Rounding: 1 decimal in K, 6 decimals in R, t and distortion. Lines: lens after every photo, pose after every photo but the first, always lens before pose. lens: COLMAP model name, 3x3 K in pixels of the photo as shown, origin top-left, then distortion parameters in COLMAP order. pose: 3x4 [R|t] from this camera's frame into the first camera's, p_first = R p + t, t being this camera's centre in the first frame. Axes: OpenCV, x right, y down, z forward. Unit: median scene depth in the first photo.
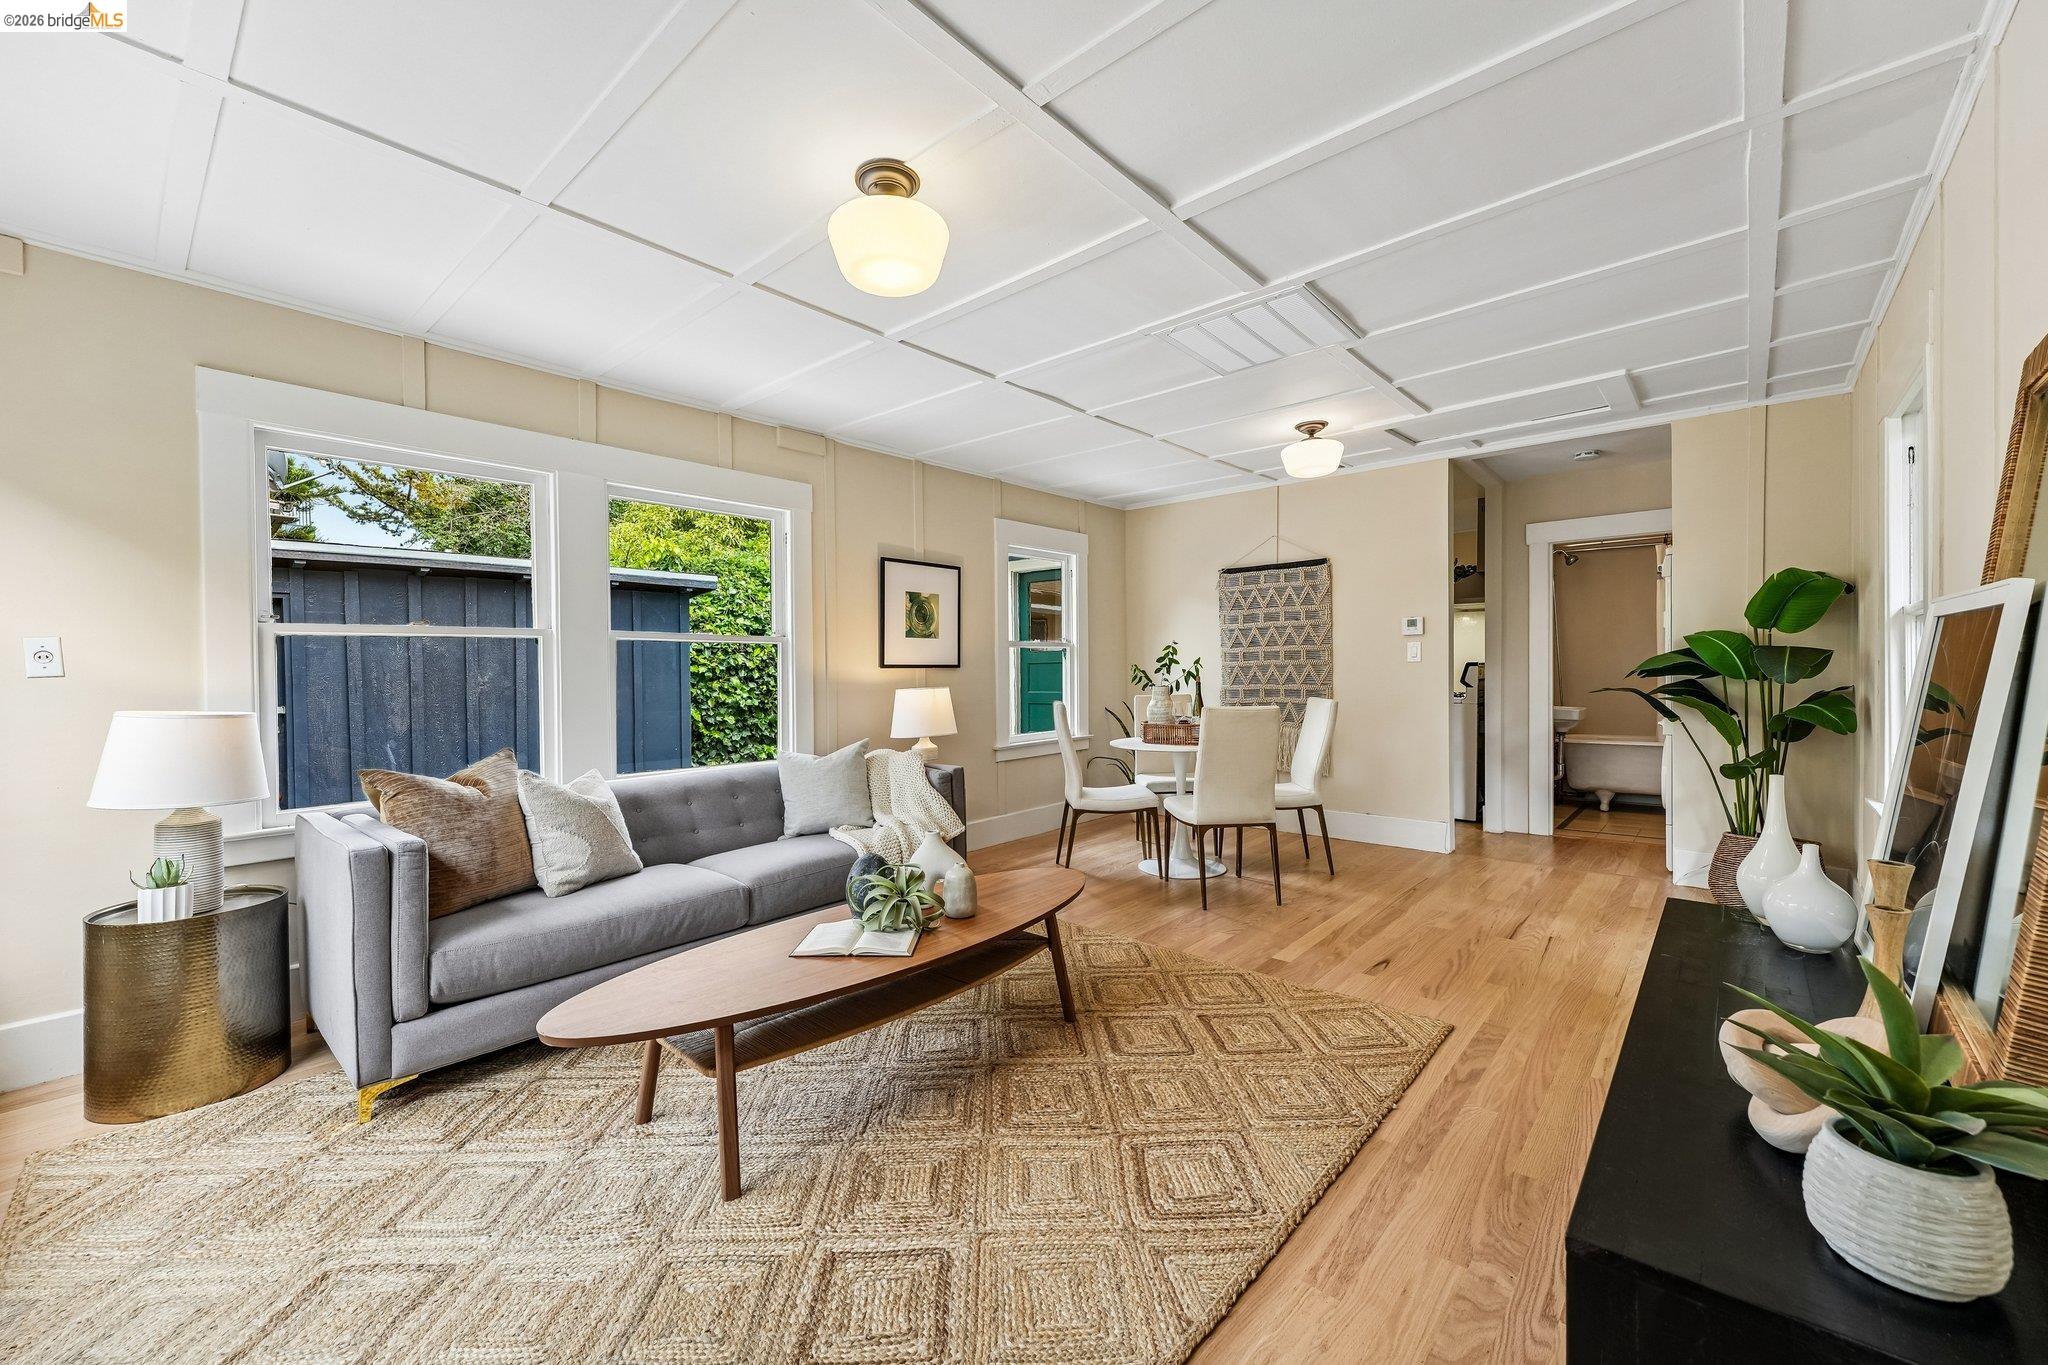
lens RADIAL K [[812.1, 0, 1016.2], [0, 812.1, 683.0], [0, 0, 1]] dist [0.005576, -0.001495]
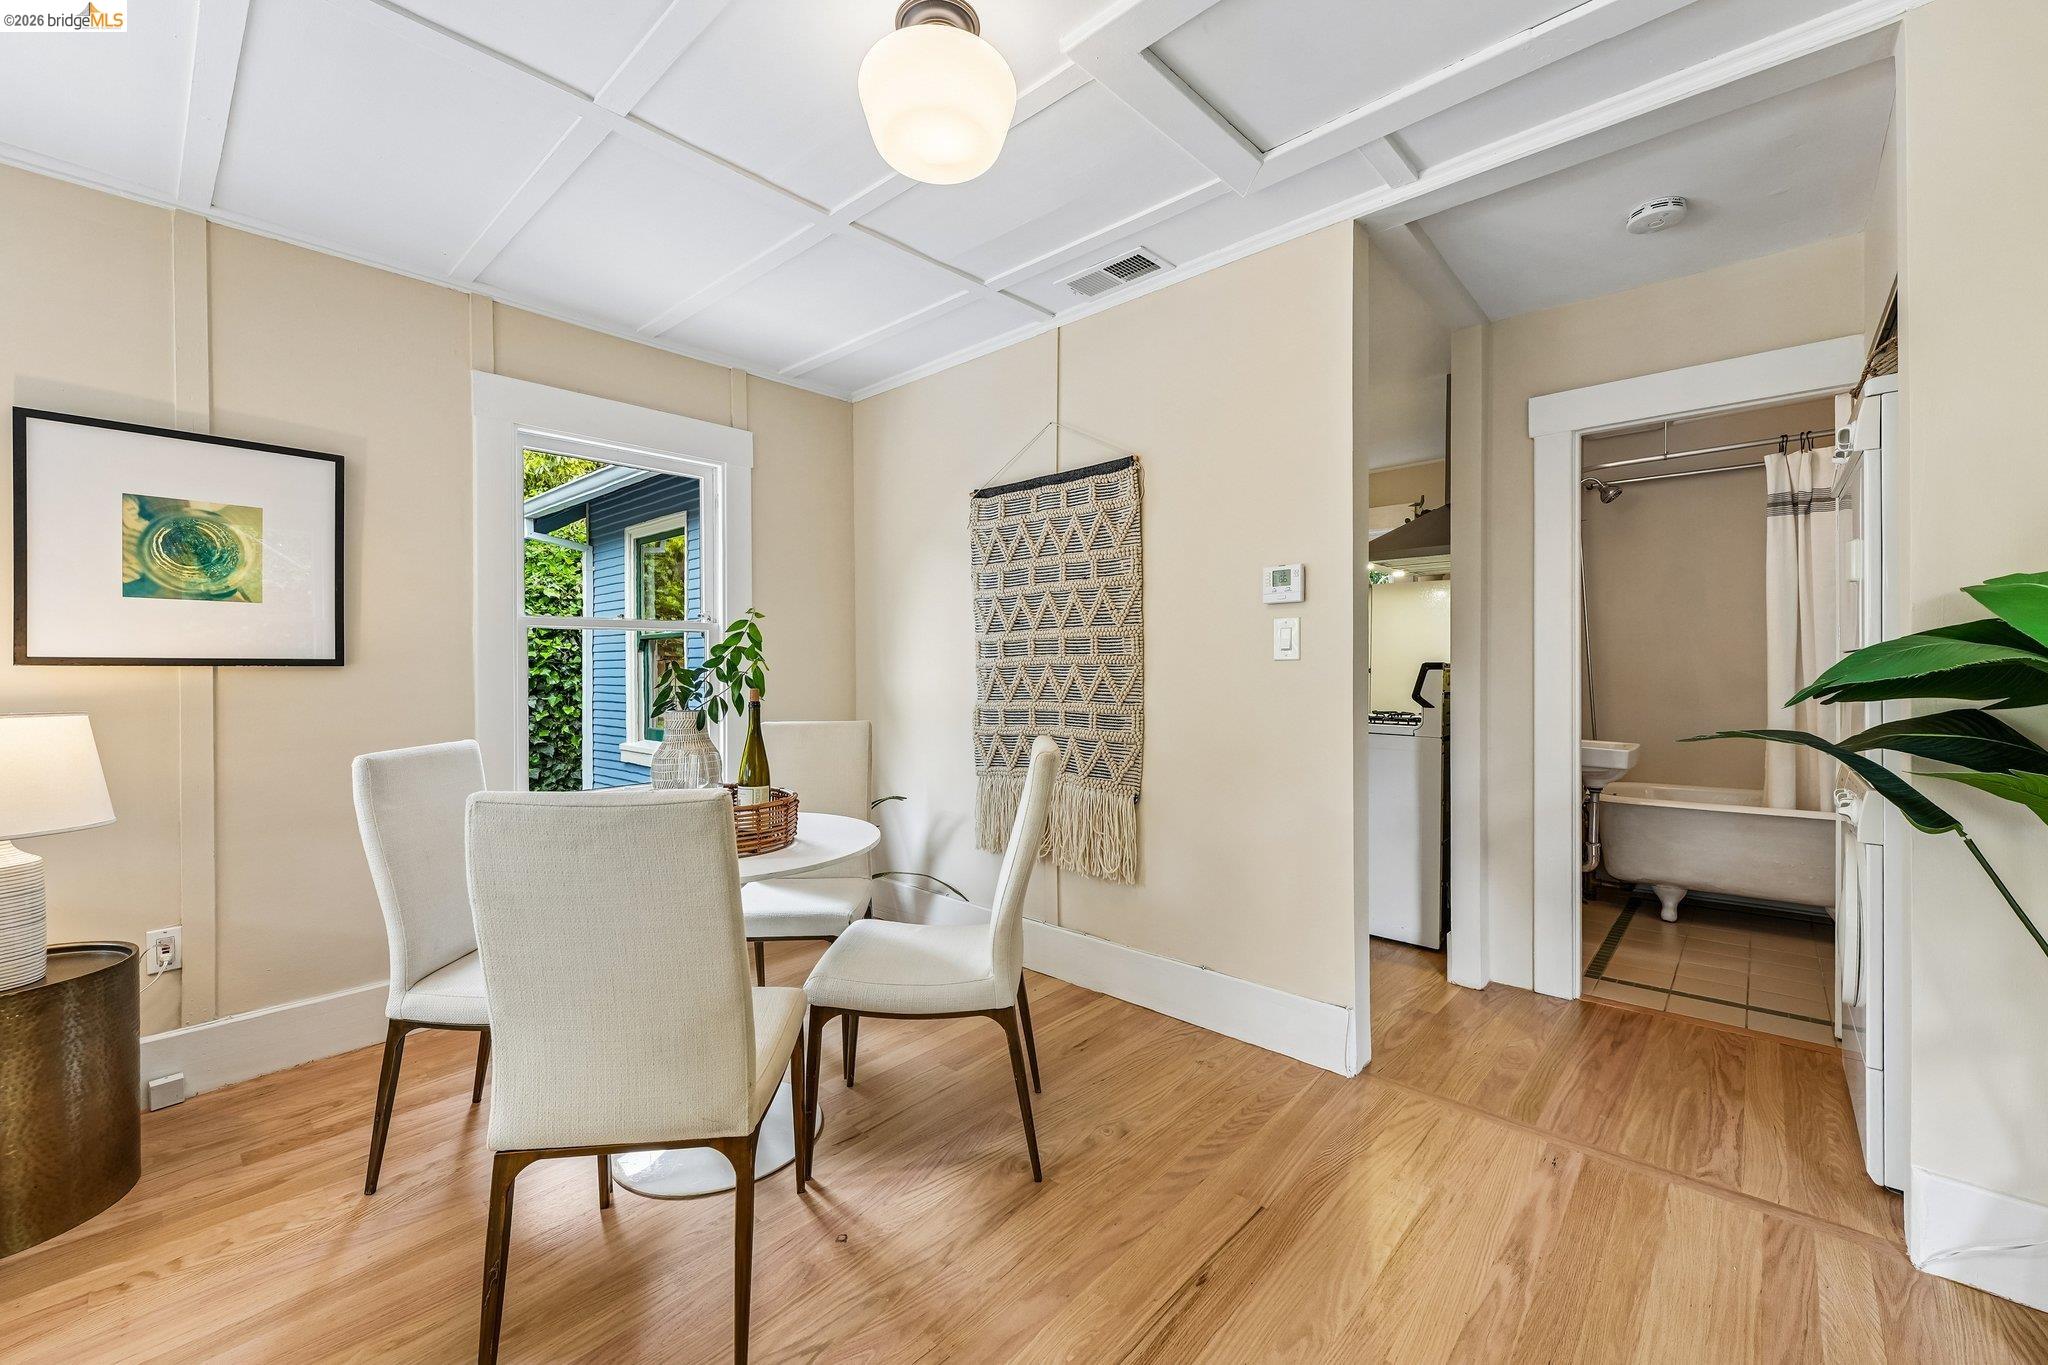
lens RADIAL K [[812.1, 0, 1022.3], [0, 812.1, 677.4], [0, 0, 1]] dist [0.005576, -0.001495]
pose [[0.999846, 0.006819, -0.016149, 0.308887], [-0.006941, 0.999947, -0.007549, -0.009858], [0.016097, 0.007660, 0.999841, 0.470584]]
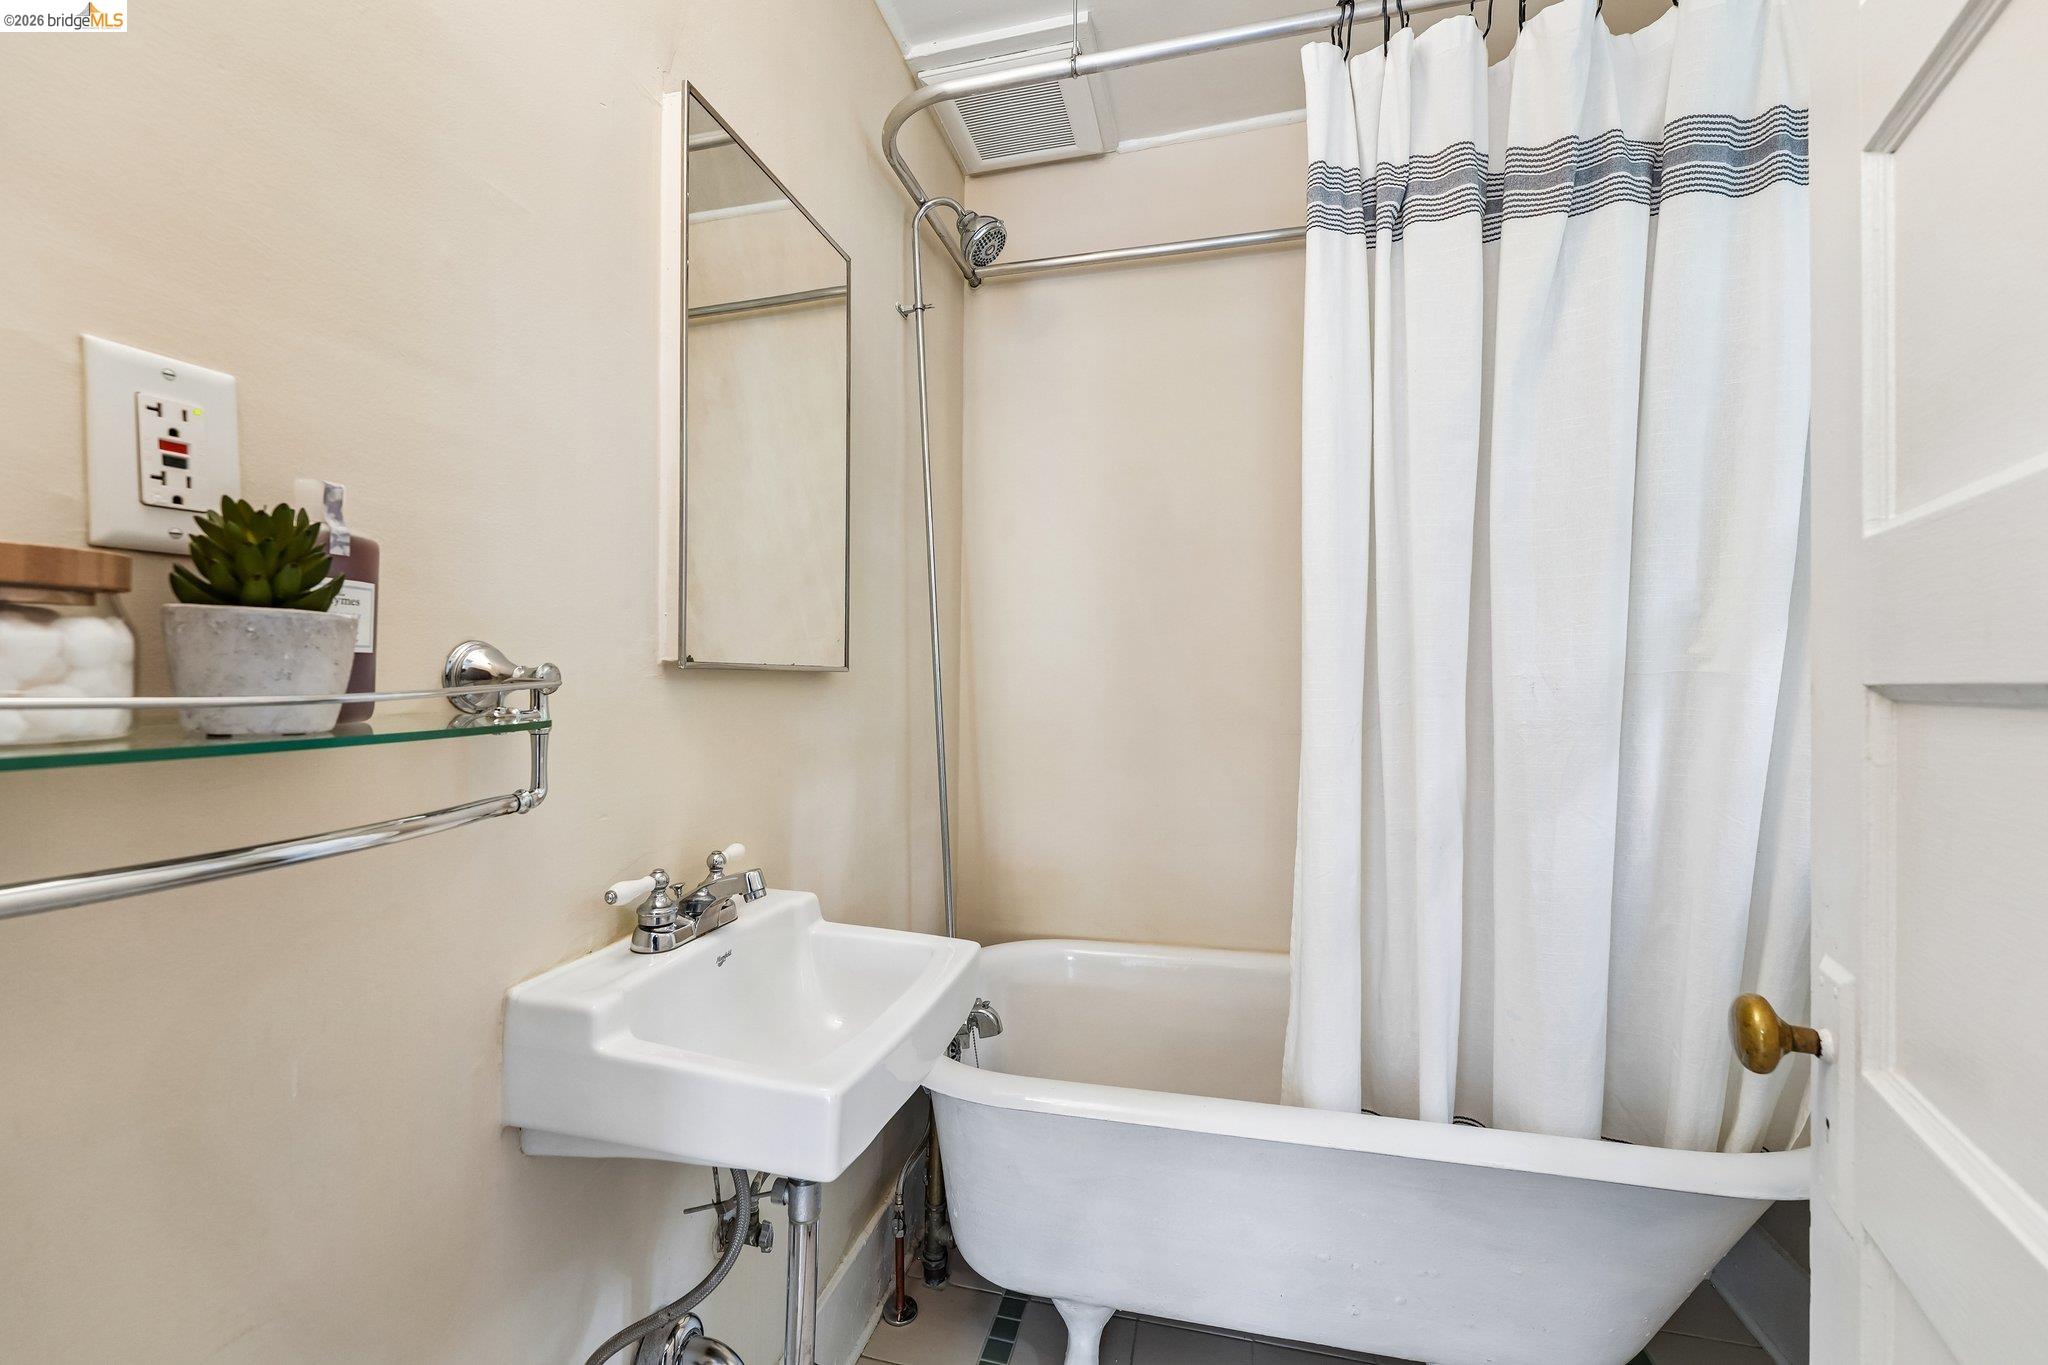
lens RADIAL K [[812.1, 0, 1026.9], [0, 812.1, 684.4], [0, 0, 1]] dist [0.005576, -0.001495]
pose [[0.891479, 0.014381, 0.452833, 0.698695], [-0.009898, 0.999876, -0.012269, -0.024235], [-0.452953, 0.006456, 0.891511, 0.933950]]
